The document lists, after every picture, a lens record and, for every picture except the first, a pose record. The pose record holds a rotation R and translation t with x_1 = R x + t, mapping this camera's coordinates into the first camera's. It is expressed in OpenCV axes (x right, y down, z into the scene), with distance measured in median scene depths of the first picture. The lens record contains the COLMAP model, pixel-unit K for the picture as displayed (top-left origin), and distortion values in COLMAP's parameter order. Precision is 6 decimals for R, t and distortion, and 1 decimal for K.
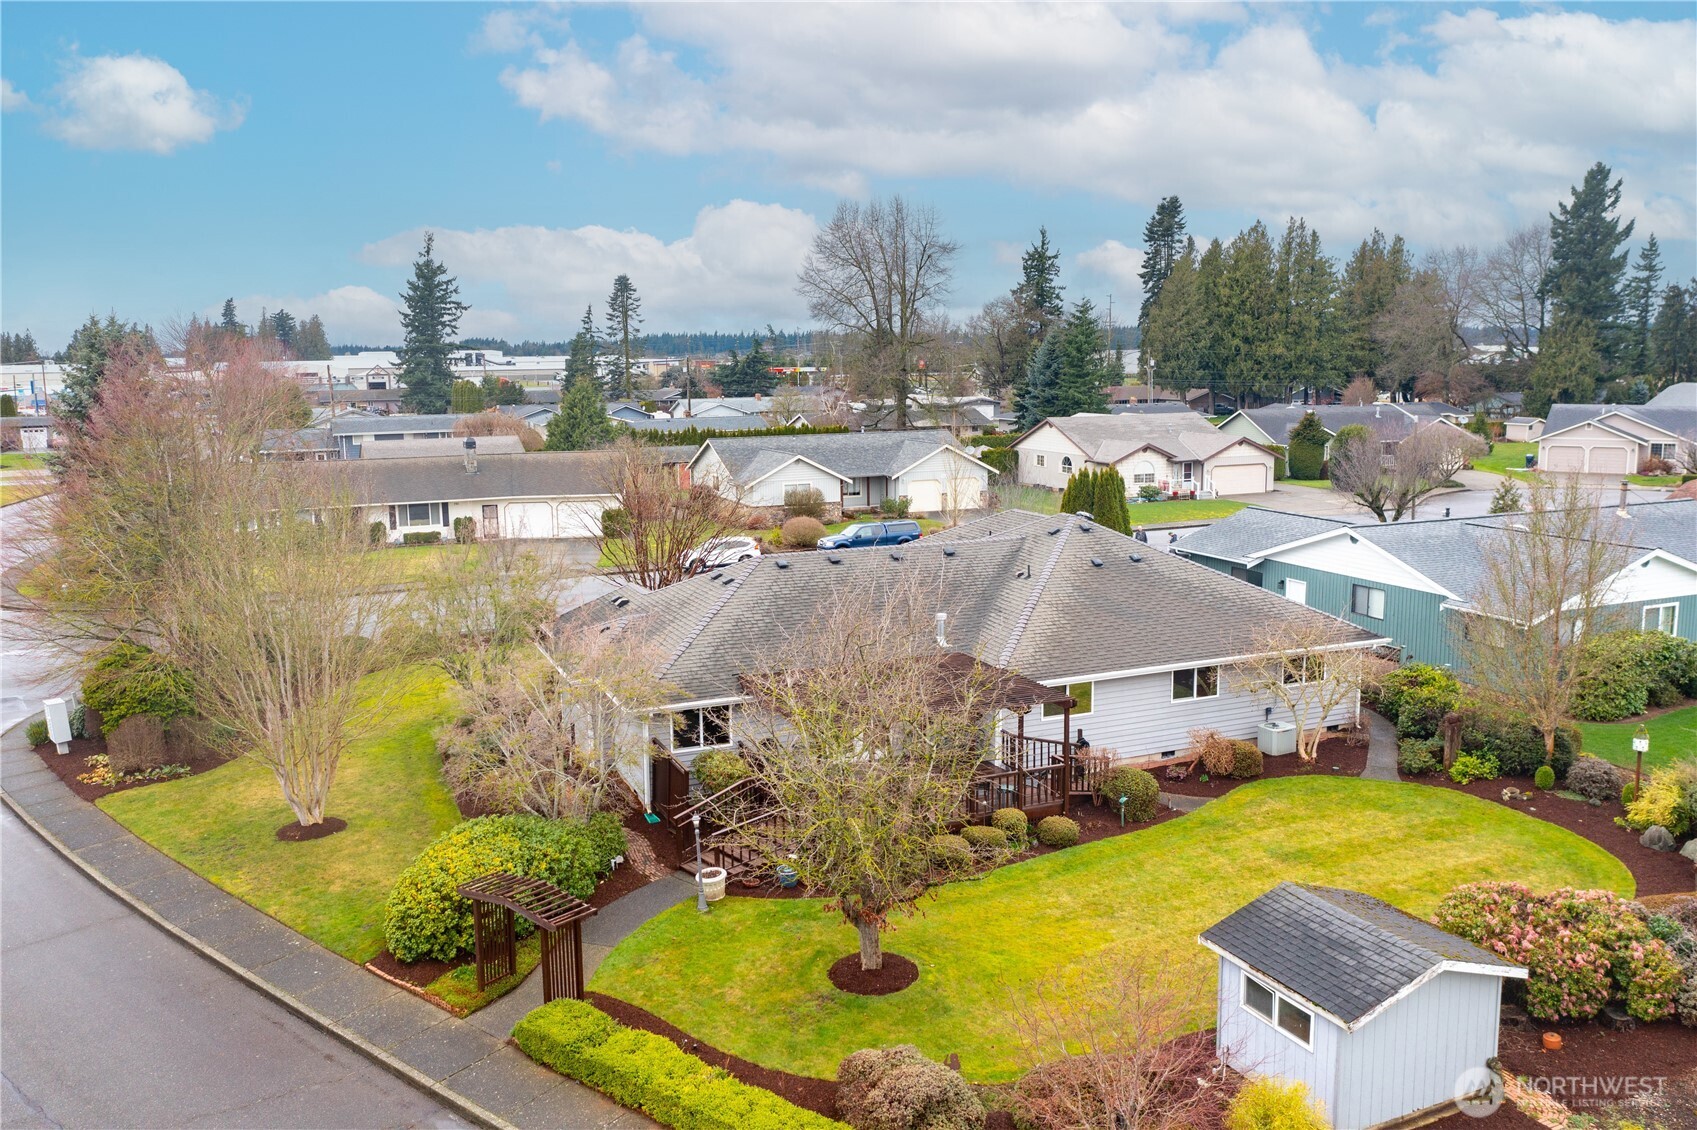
lens RADIAL K [[1330.7, 0, 848.5], [0, 1330.7, 565.0], [0, 0, 1]] dist [-0.014392, -0.004258]
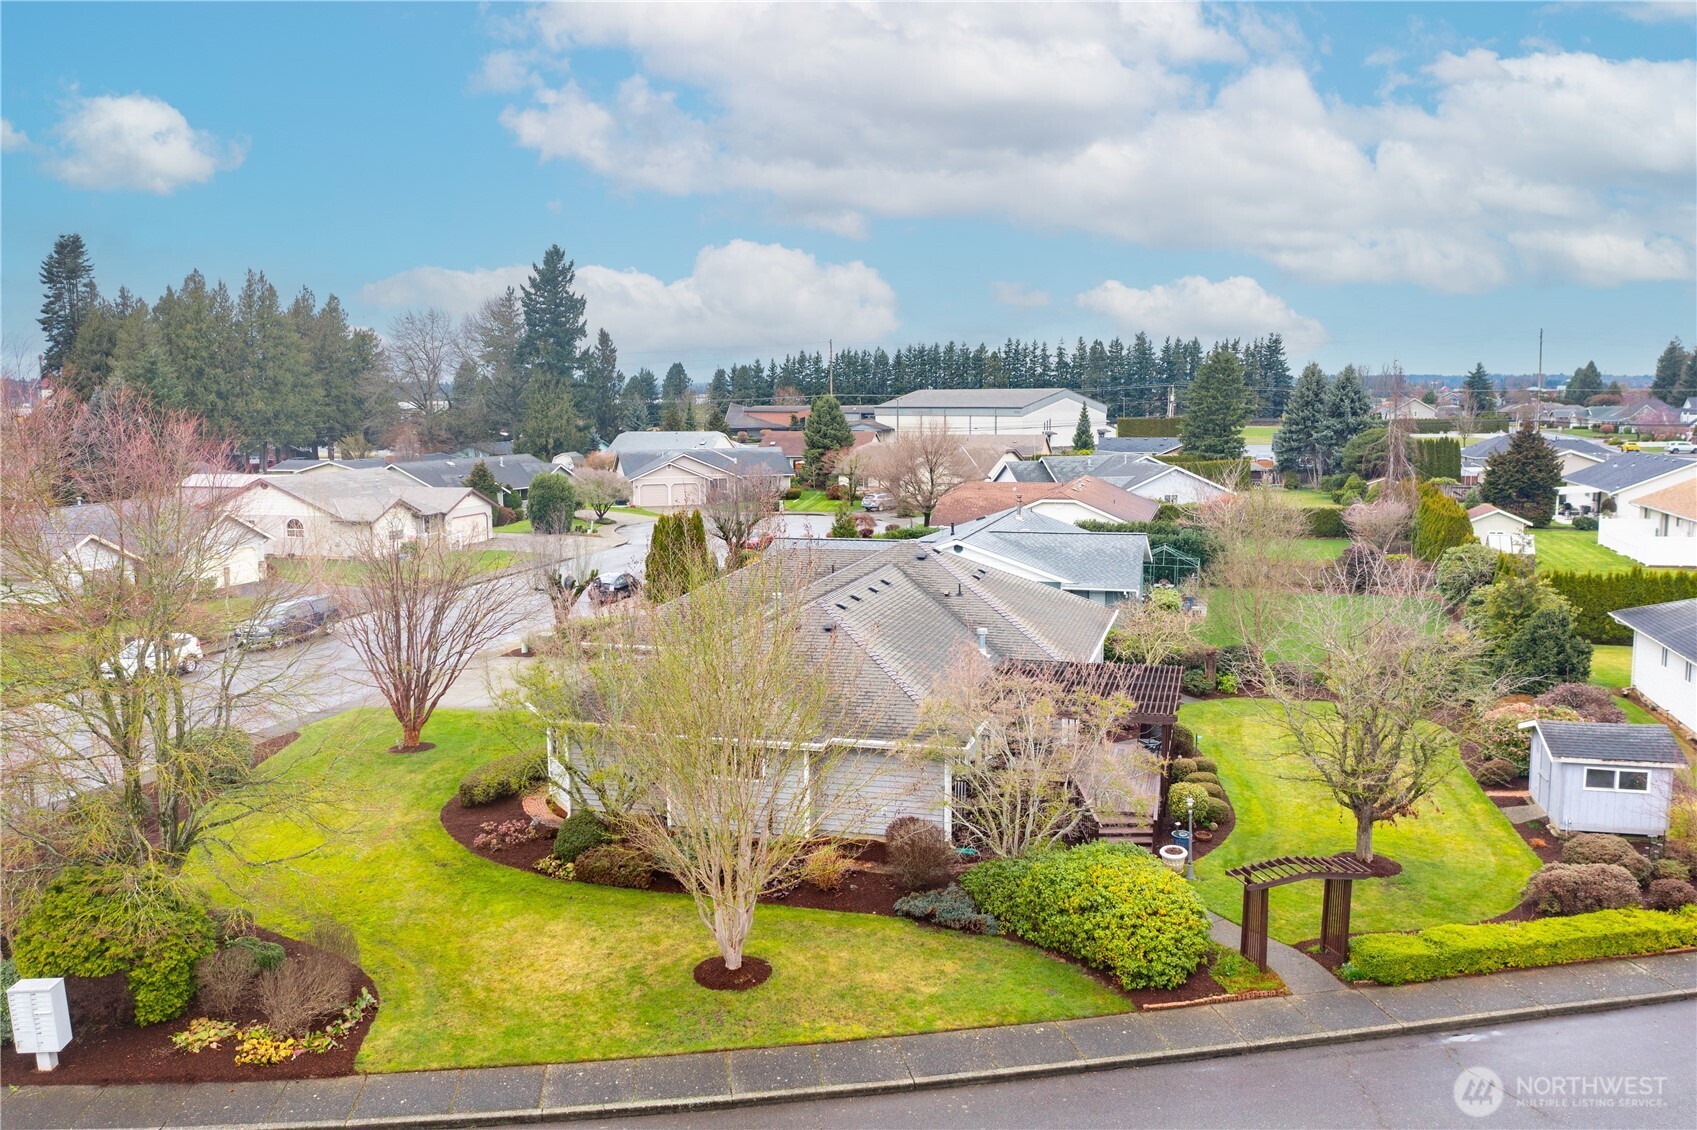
lens RADIAL K [[1330.7, 0, 848.5], [0, 1330.7, 565.0], [0, 0, 1]] dist [-0.014392, -0.004258]
pose [[0.626271, -0.091061, 0.774269, -0.165780], [0.123456, 0.992207, 0.016835, -0.009751], [-0.769768, 0.085045, 0.632633, 0.067839]]
